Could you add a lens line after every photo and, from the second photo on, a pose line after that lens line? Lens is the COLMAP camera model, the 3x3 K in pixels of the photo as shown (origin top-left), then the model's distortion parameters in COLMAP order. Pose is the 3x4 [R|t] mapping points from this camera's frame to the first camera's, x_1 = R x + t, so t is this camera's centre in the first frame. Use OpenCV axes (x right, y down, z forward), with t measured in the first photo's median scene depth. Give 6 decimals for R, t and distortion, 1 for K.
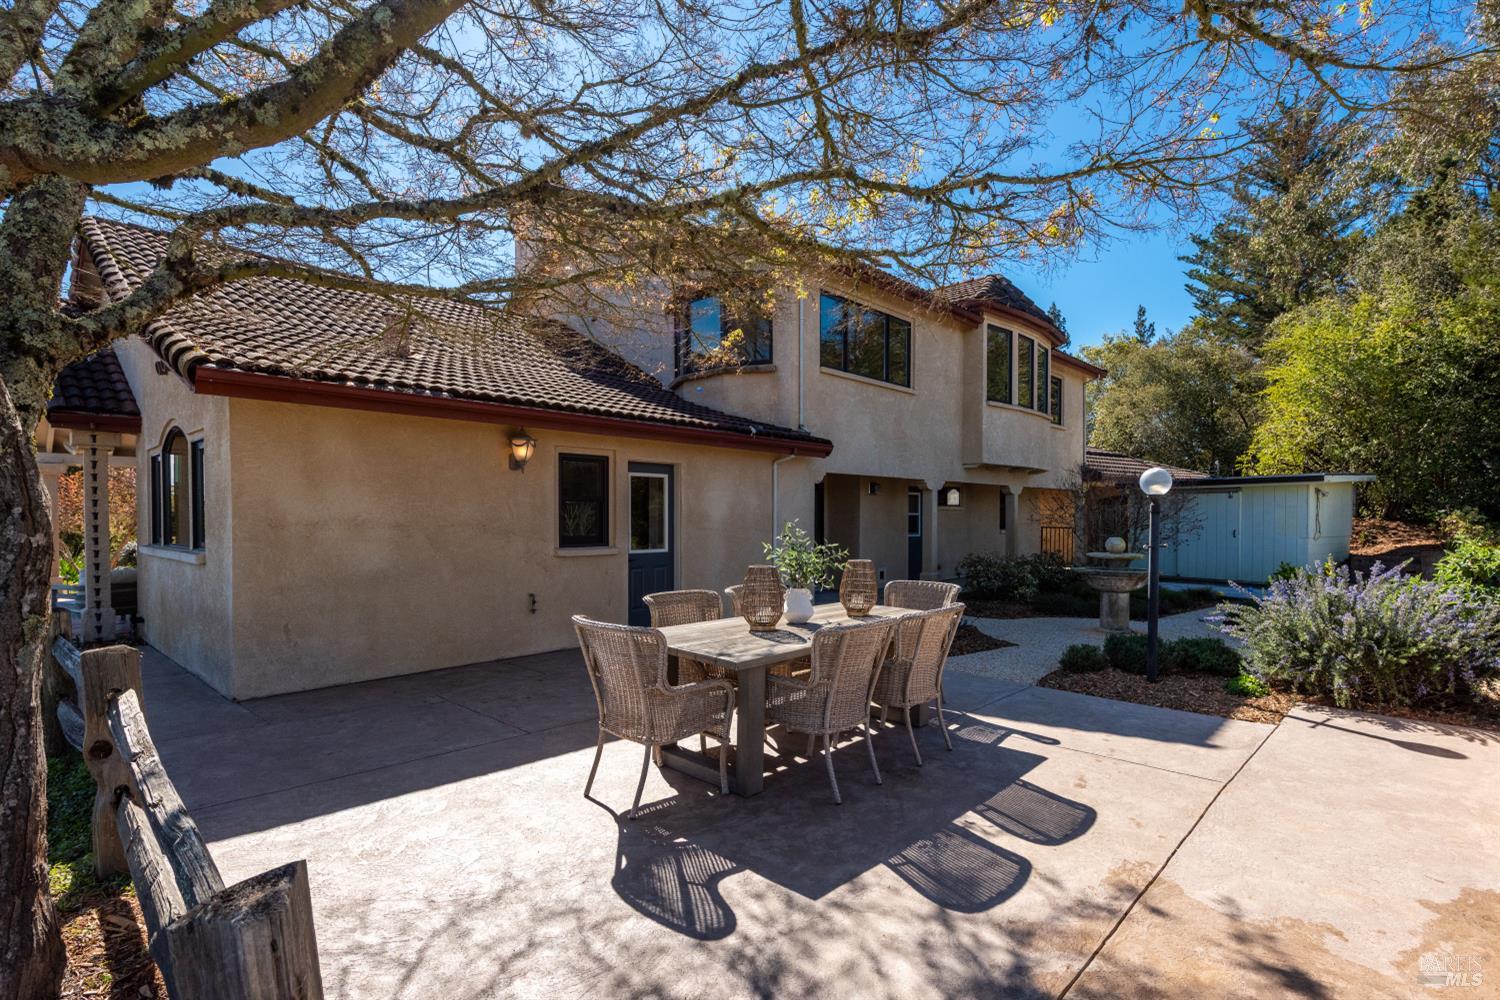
lens RADIAL K [[716.4, 0, 750.0], [0, 716.4, 500.0], [0, 0, 1]] dist [0.002697, 0.000614]
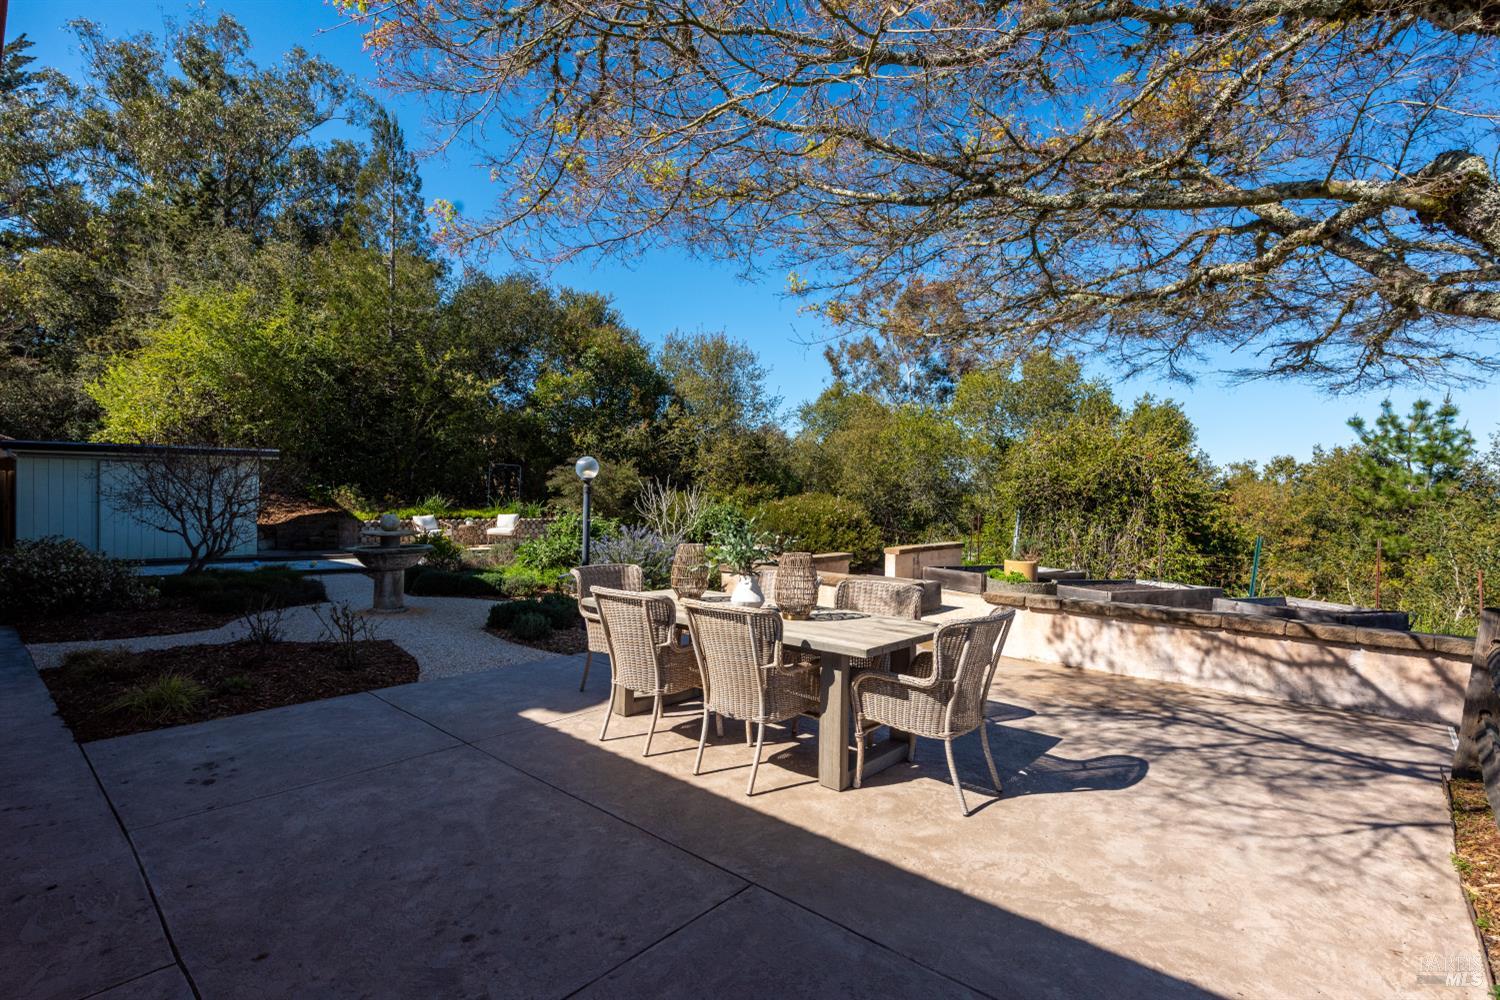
lens RADIAL K [[716.4, 0, 750.0], [0, 716.4, 500.0], [0, 0, 1]] dist [0.002697, 0.000614]
pose [[-0.029197, -0.008743, 0.999535, -1.562380], [-0.028376, 0.999566, 0.007914, 0.033426], [-0.999171, -0.028131, -0.029433, 1.850061]]
